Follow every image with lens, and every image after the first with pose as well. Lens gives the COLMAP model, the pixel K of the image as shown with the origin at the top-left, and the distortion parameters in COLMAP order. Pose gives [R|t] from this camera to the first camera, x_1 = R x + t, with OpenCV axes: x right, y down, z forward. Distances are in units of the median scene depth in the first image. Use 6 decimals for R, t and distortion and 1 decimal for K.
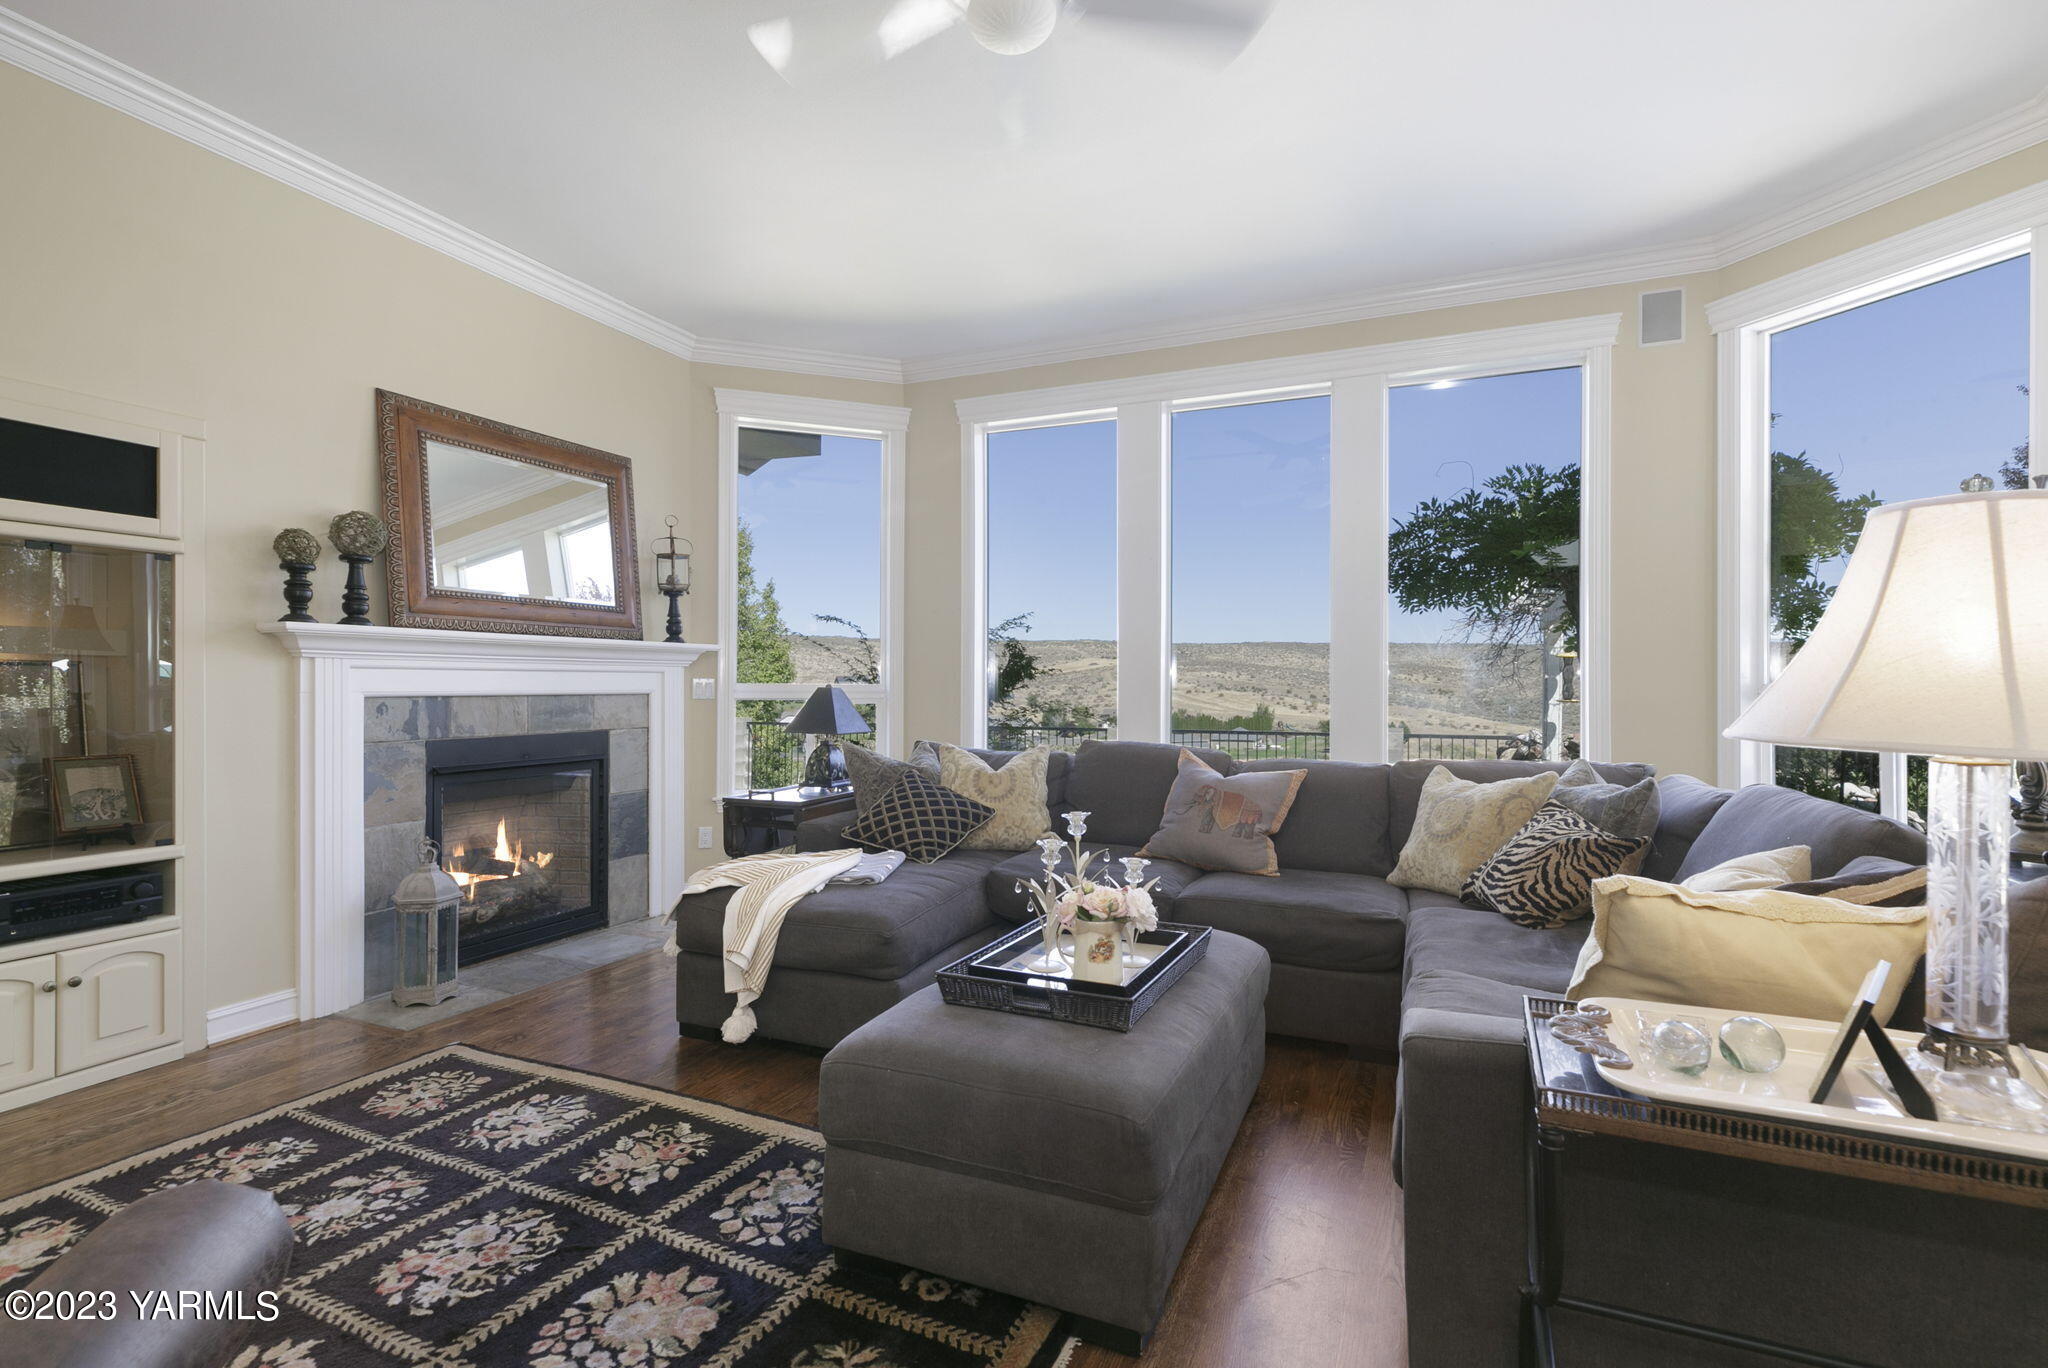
lens RADIAL K [[947.5, 0, 1016.7], [0, 947.5, 686.1], [0, 0, 1]] dist [0.002003, -0.000343]
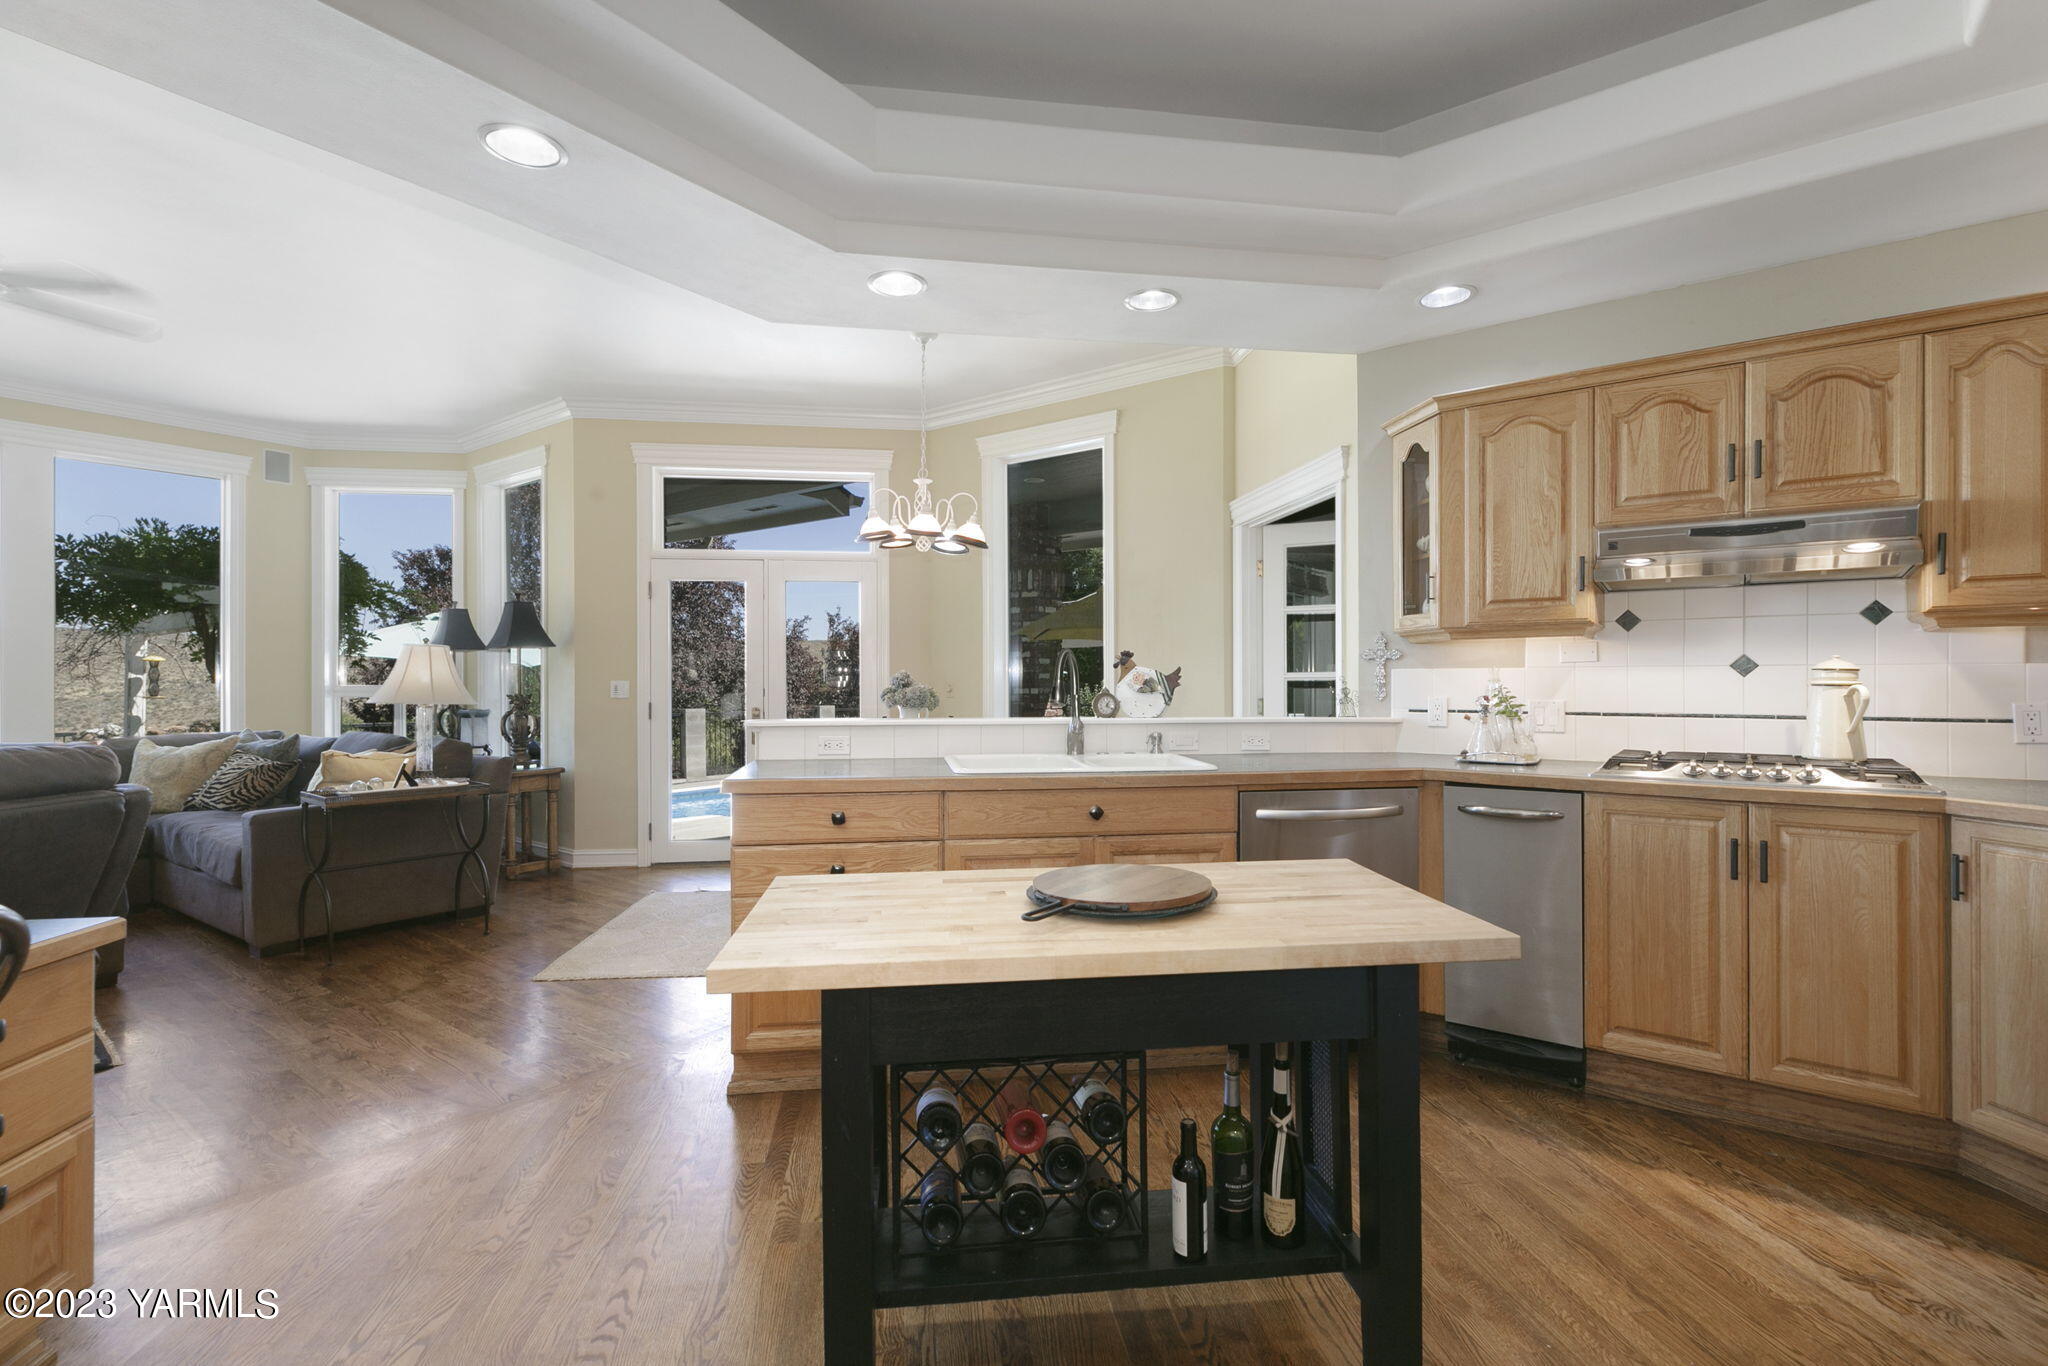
lens RADIAL K [[947.5, 0, 1026.1], [0, 947.5, 677.3], [0, 0, 1]] dist [0.002003, -0.000343]
pose [[0.228735, 0.000846, 0.973488, -0.895306], [0.003353, 0.999993, -0.001657, -0.011563], [-0.973483, 0.003643, 0.228730, -0.925029]]
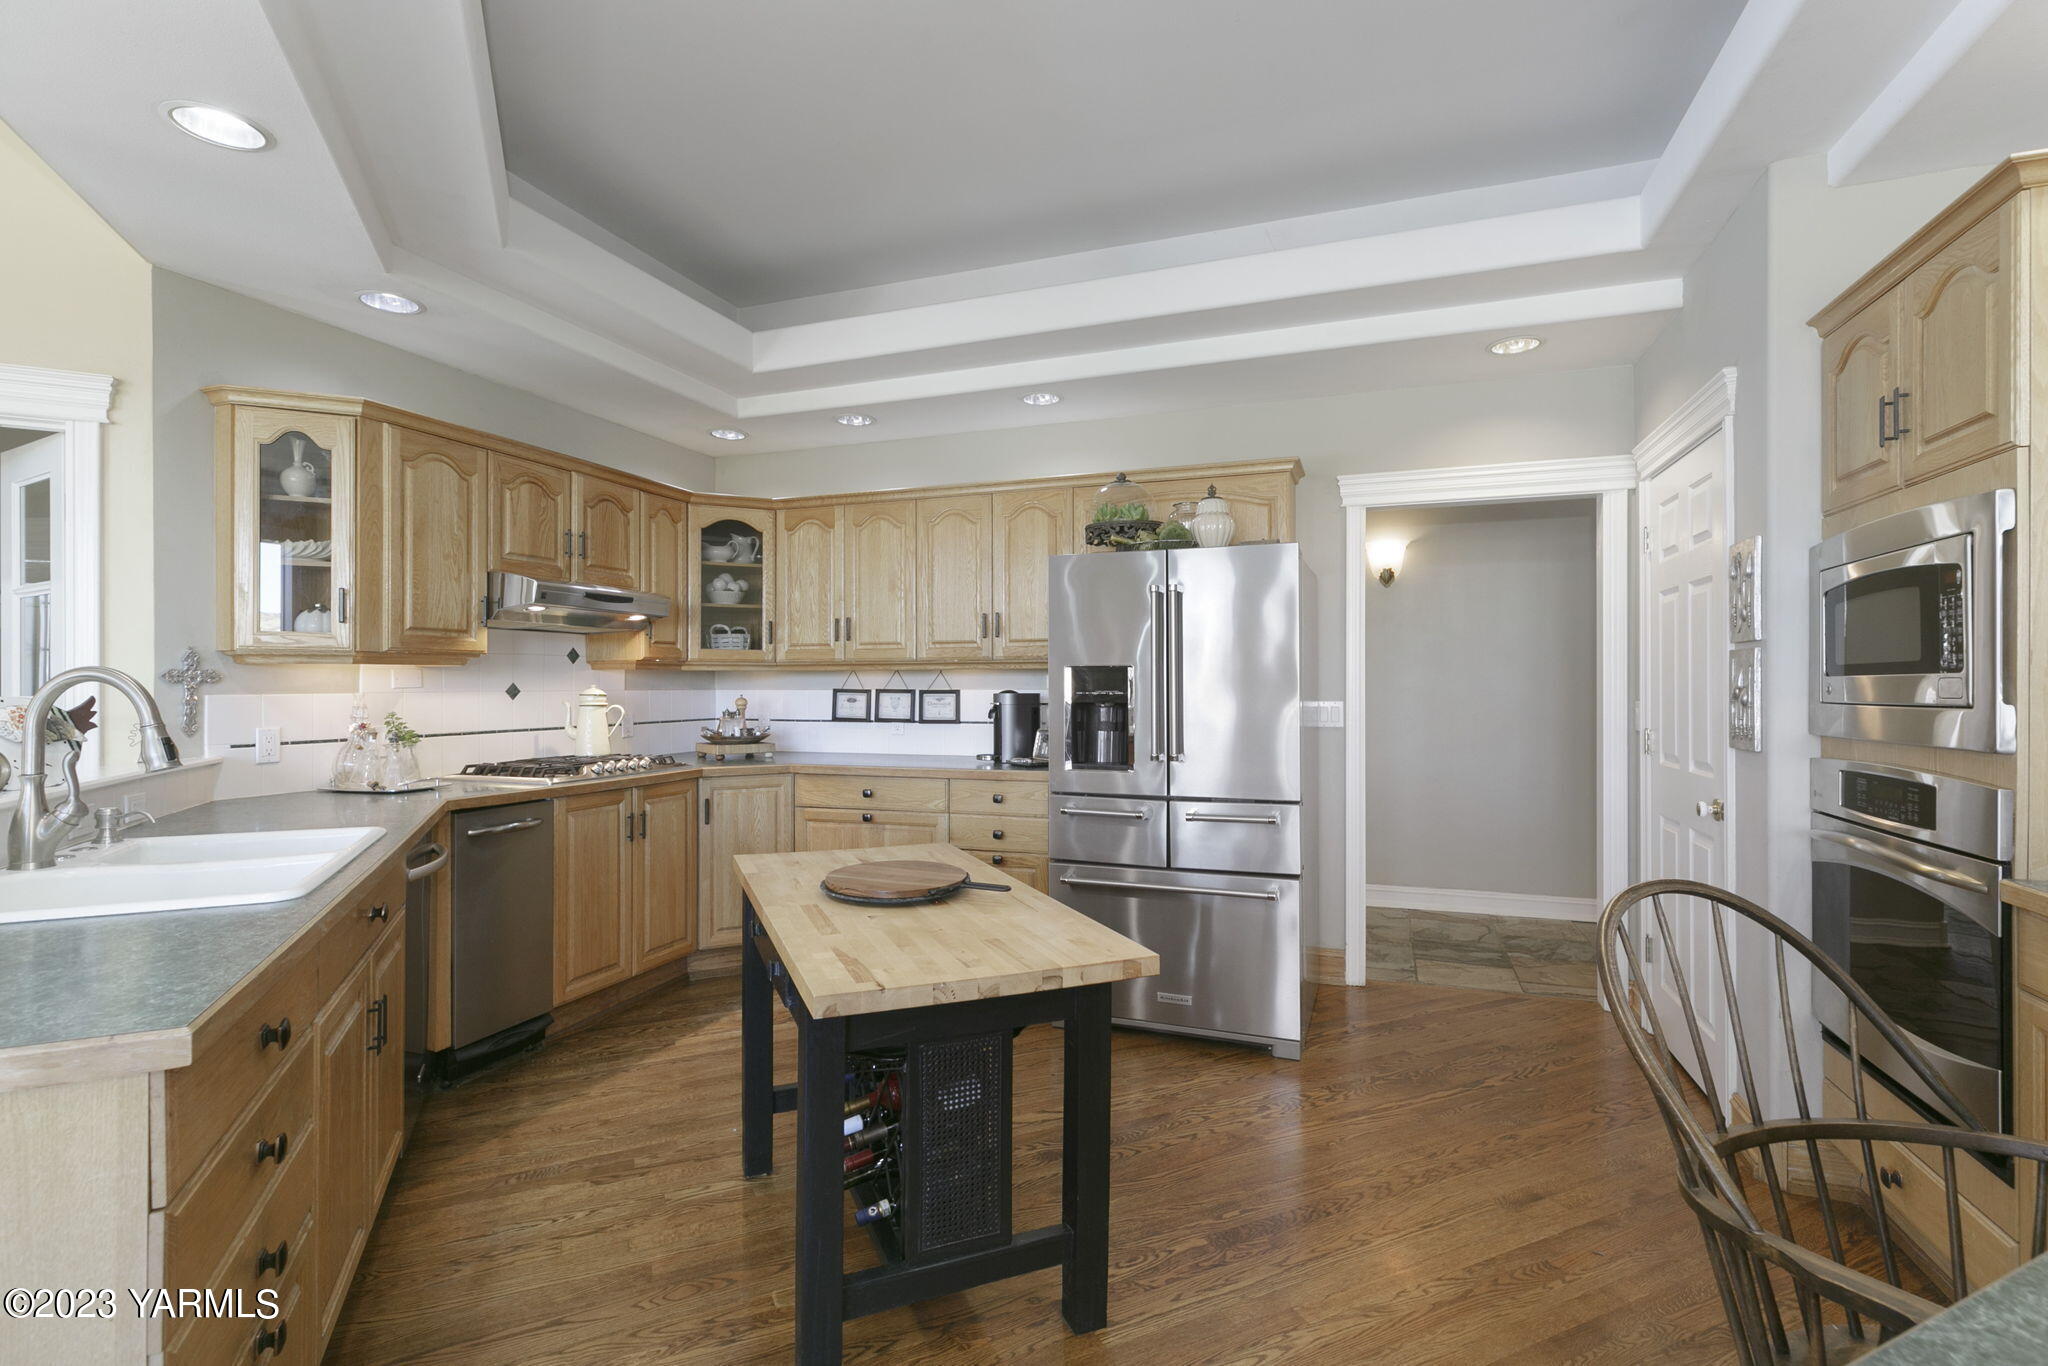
lens RADIAL K [[947.5, 0, 1014.9], [0, 947.5, 683.4], [0, 0, 1]] dist [0.002003, -0.000343]
pose [[-0.998681, 0.000723, -0.051333, -0.351020], [0.000672, 0.999999, 0.001001, -0.035786], [0.051334, 0.000965, -0.998681, -0.088984]]
